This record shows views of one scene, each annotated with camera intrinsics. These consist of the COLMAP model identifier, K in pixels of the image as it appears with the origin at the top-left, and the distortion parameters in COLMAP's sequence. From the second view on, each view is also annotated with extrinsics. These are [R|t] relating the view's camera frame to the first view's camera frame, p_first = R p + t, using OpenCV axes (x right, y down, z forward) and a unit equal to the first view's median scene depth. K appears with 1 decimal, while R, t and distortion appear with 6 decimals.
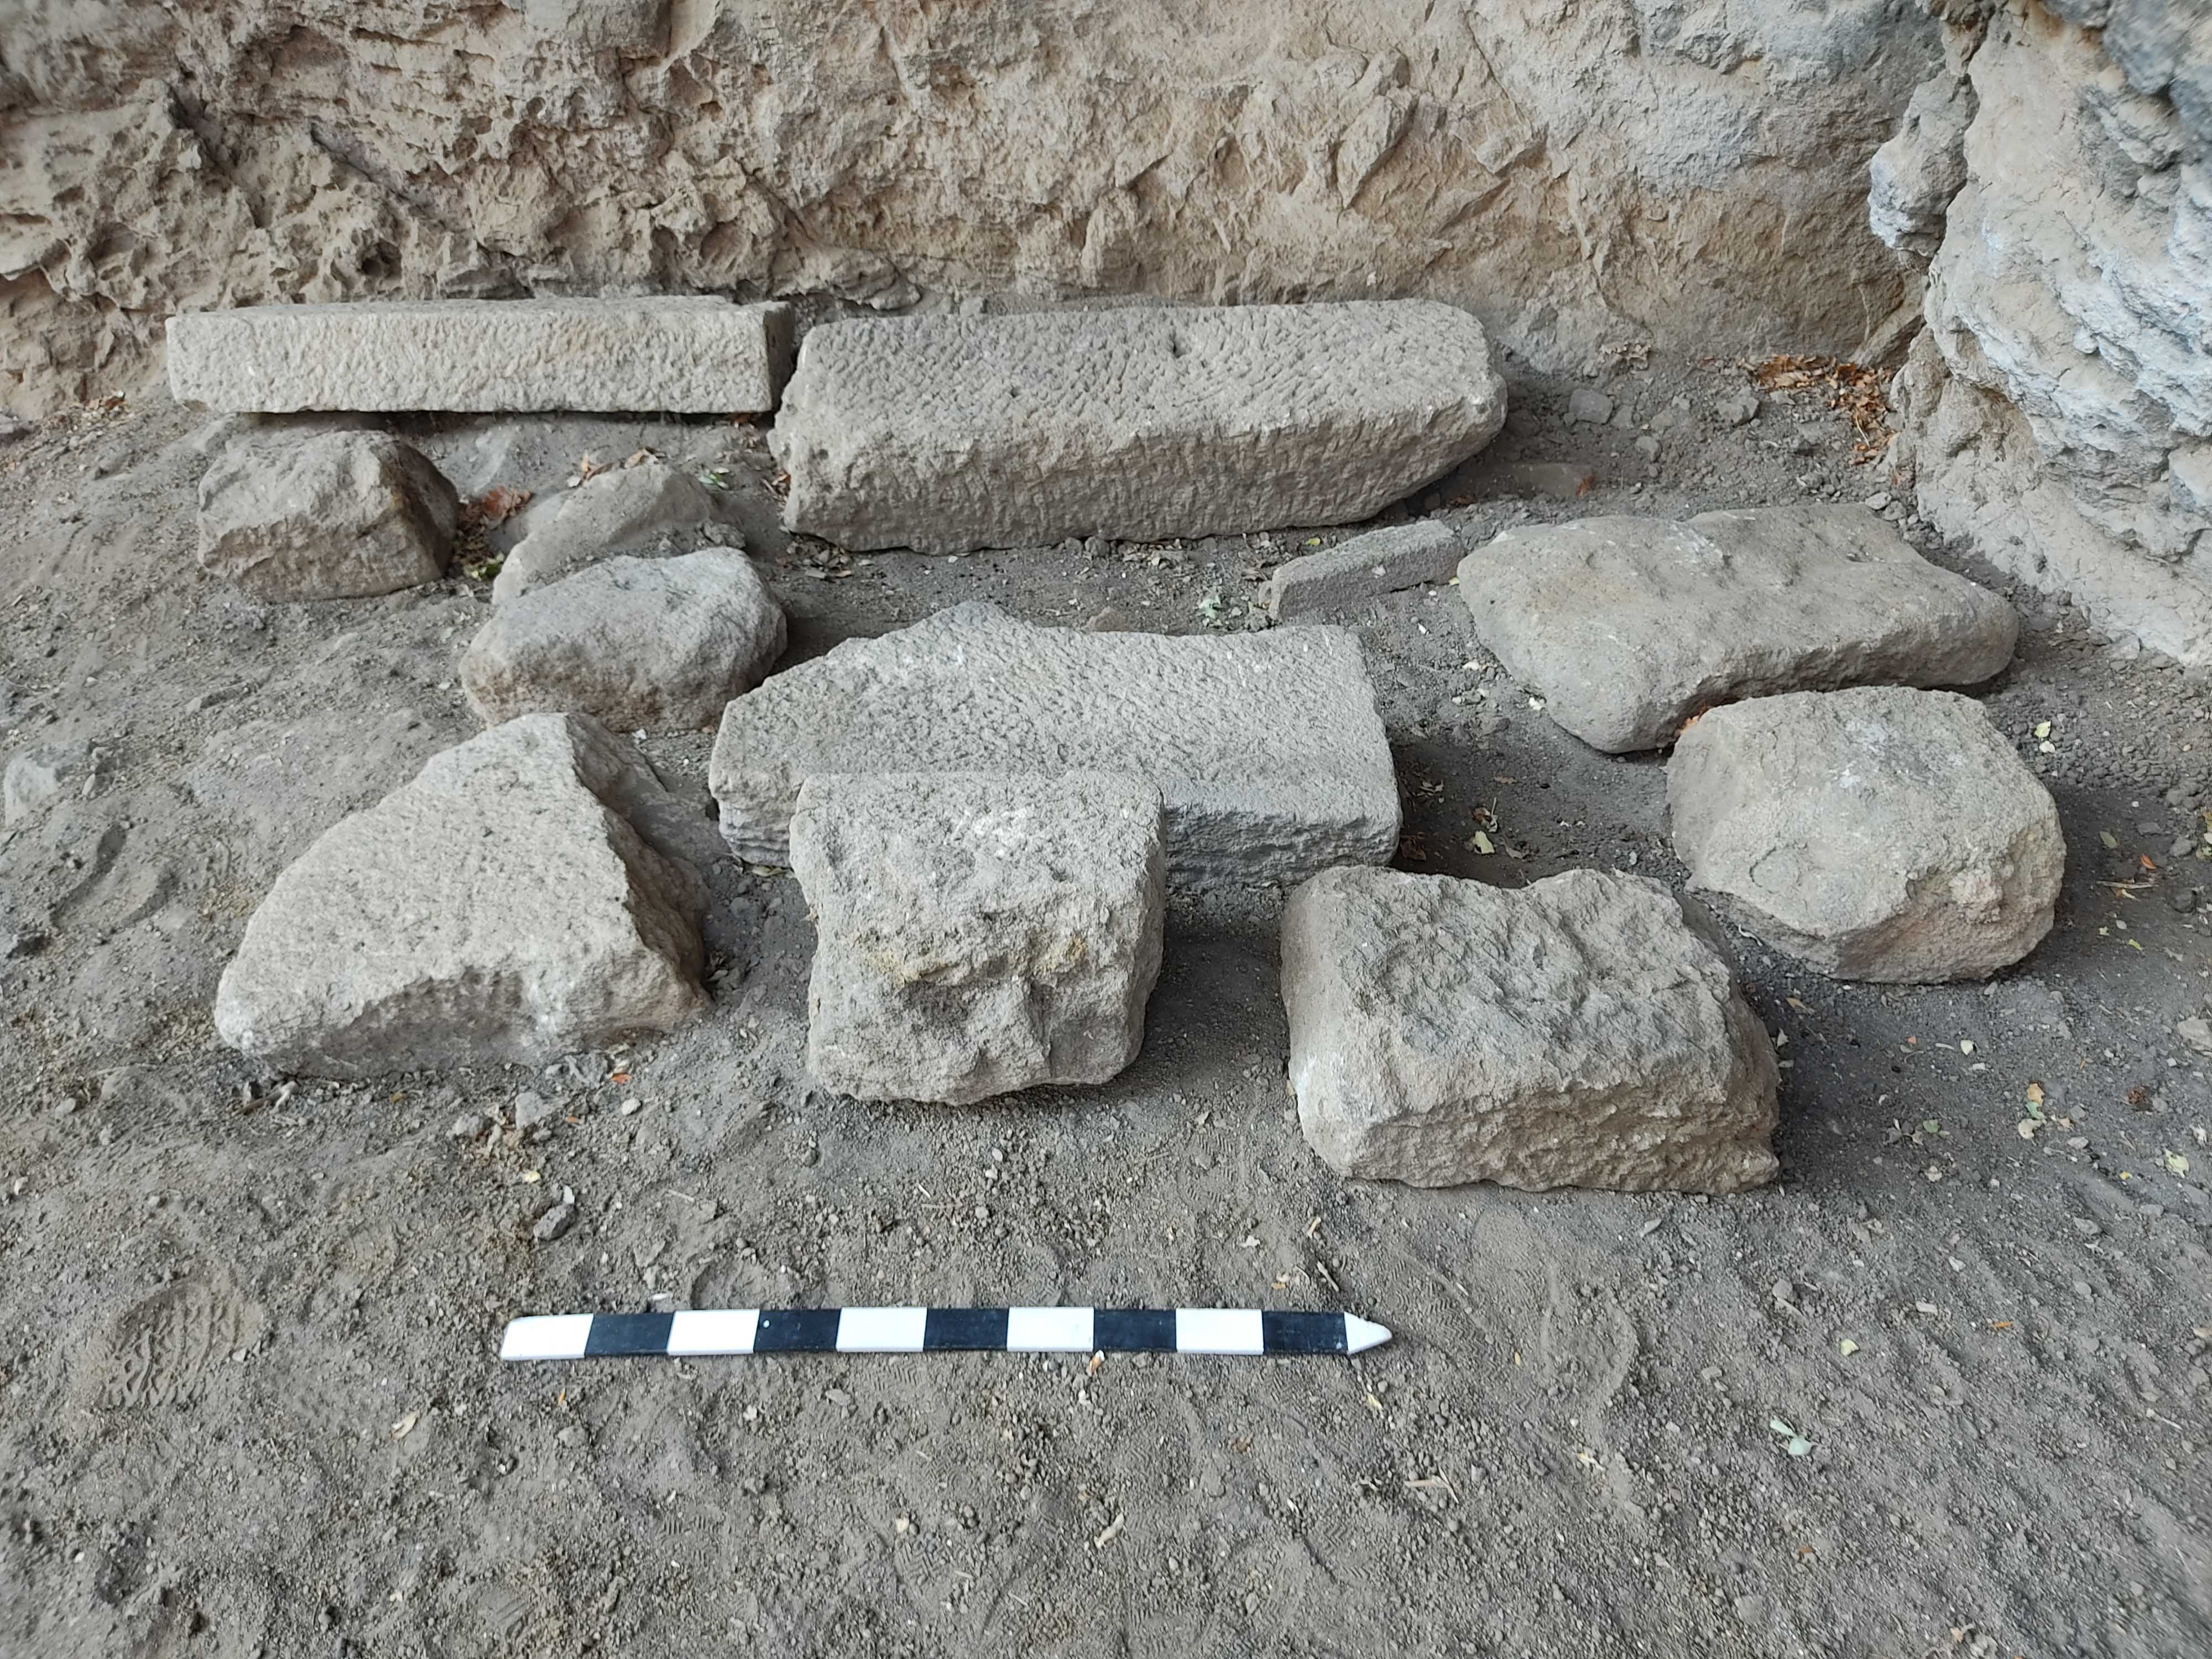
lens RADIAL K [[1643.9, 0, 1106.0], [0, 1643.9, 829.5], [0, 0, 1]] dist [0.091375, -0.121939]
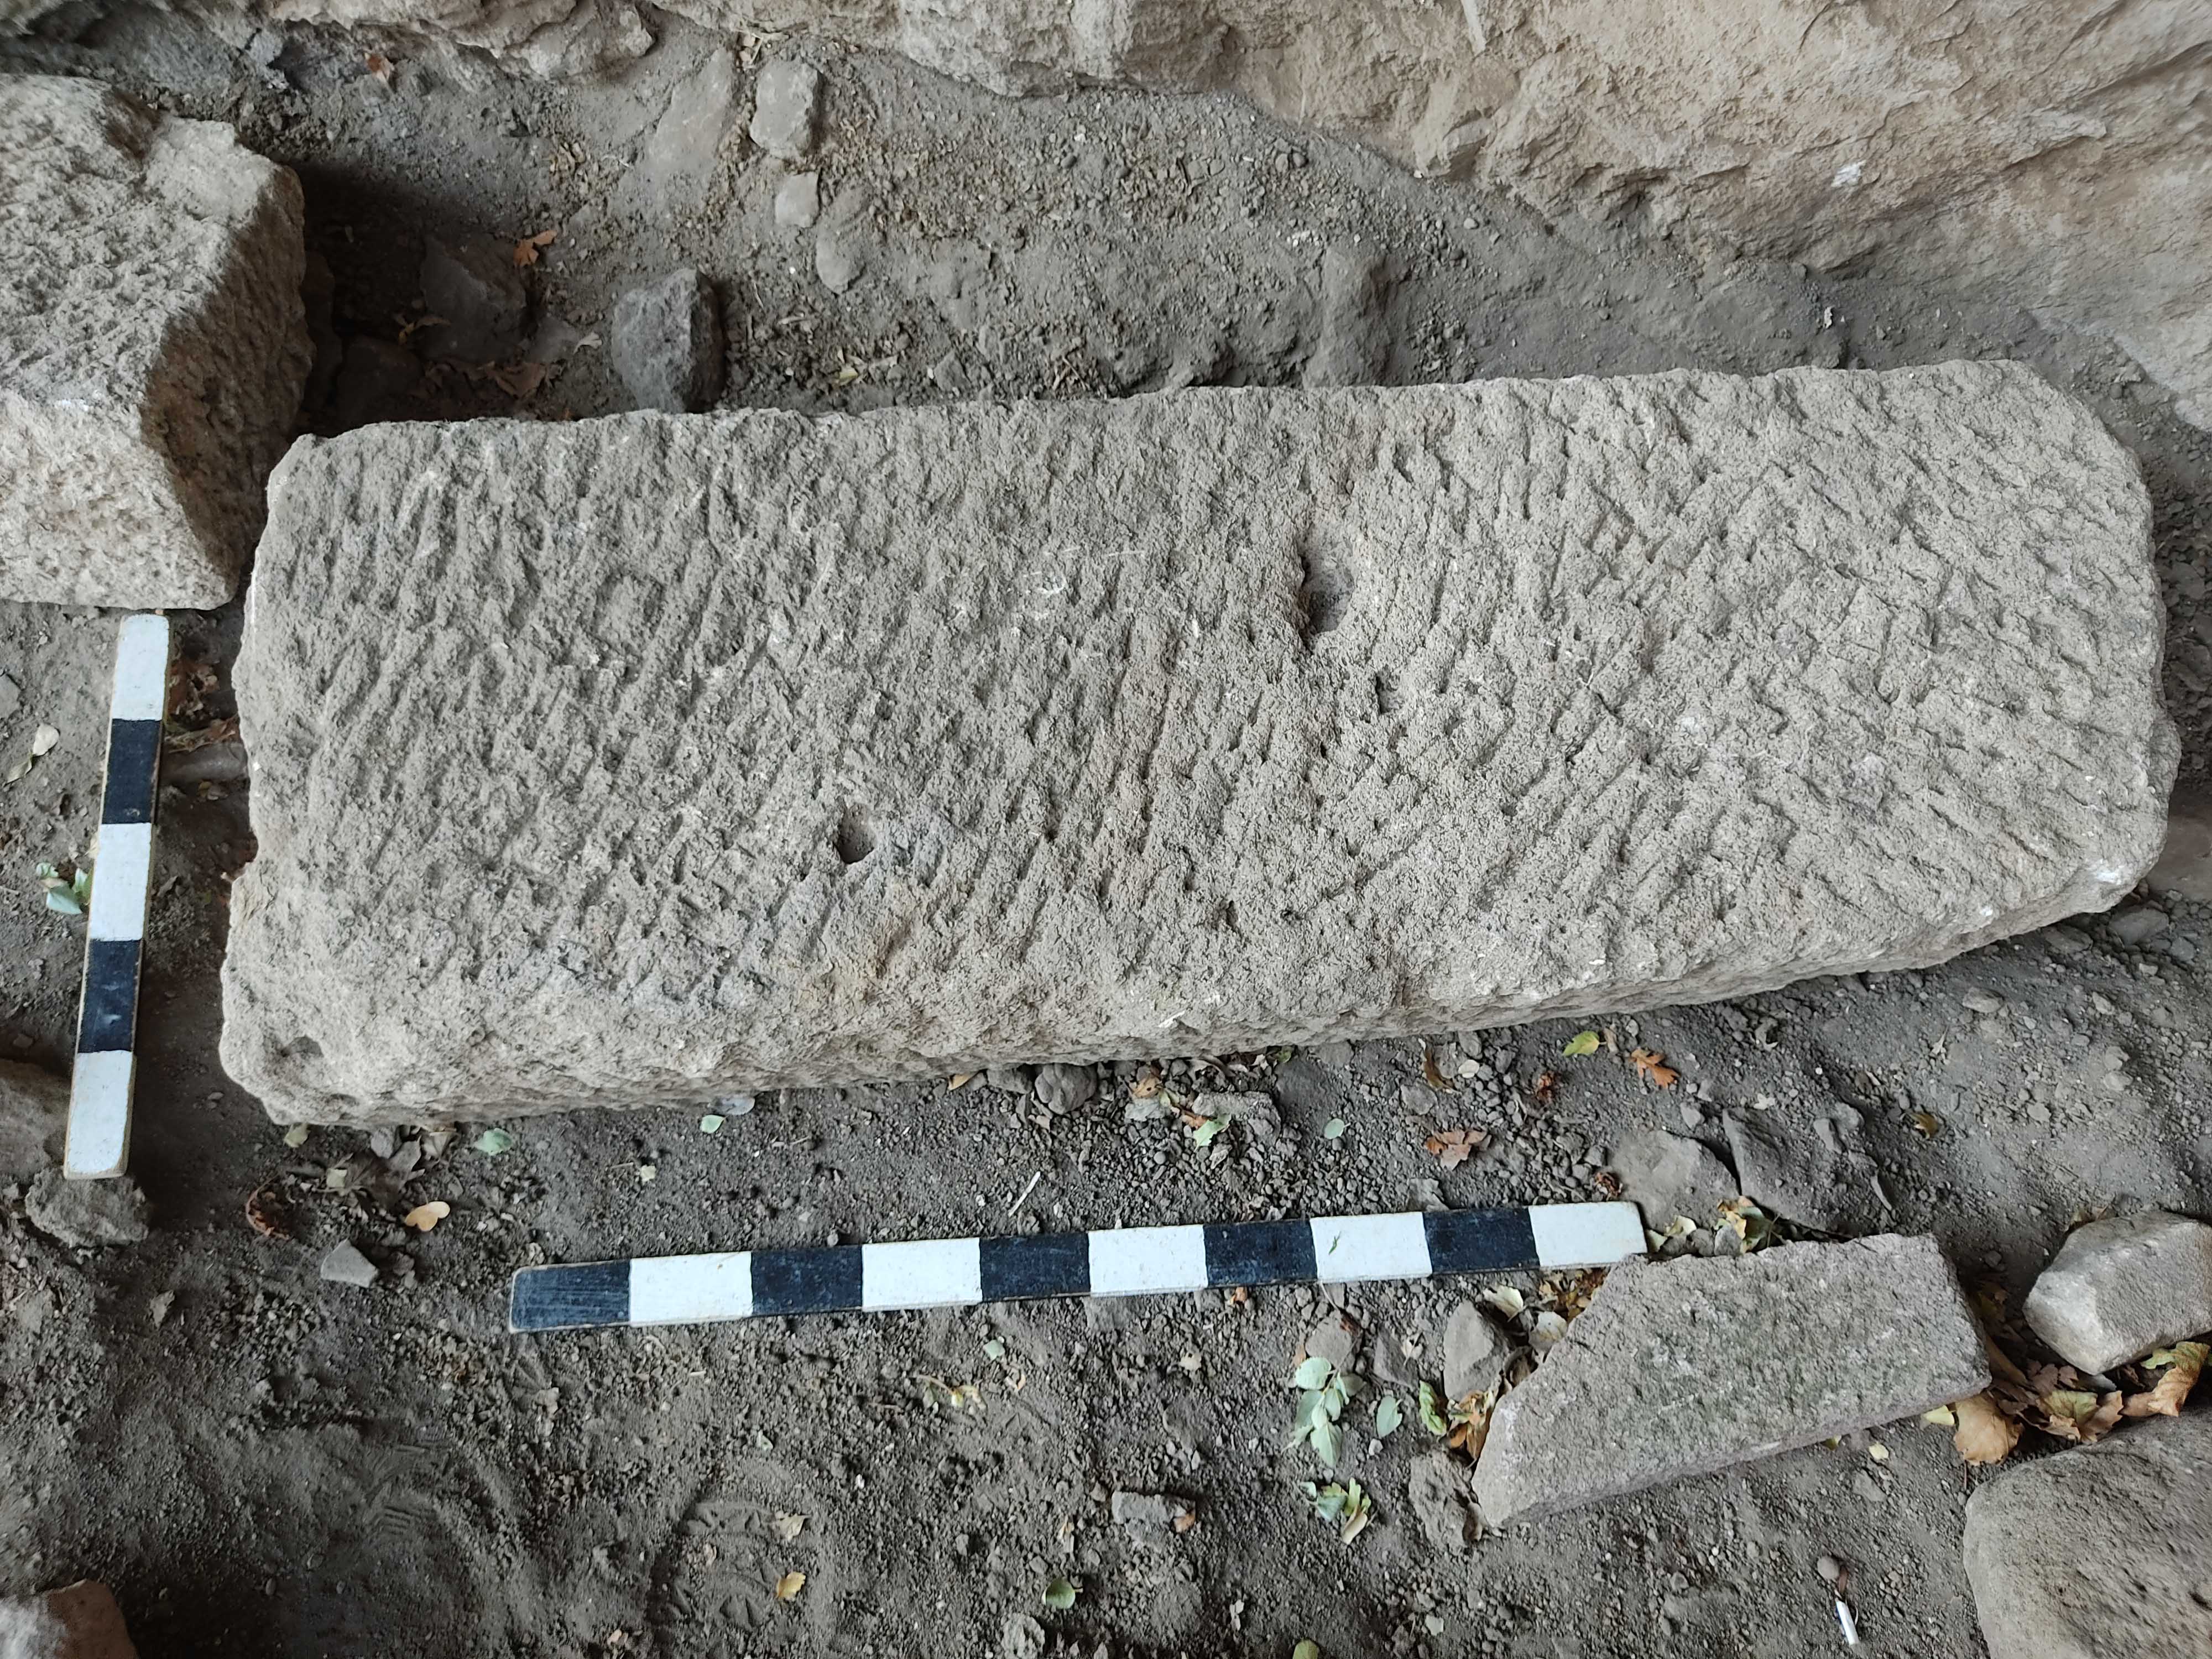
lens RADIAL K [[1643.9, 0, 1106.0], [0, 1643.9, 829.5], [0, 0, 1]] dist [0.091375, -0.121939]
pose [[0.998519, 0.050755, 0.019612, -0.006401], [-0.053497, 0.849900, 0.524221, -0.439247], [0.009938, -0.524493, 0.851357, 0.674574]]
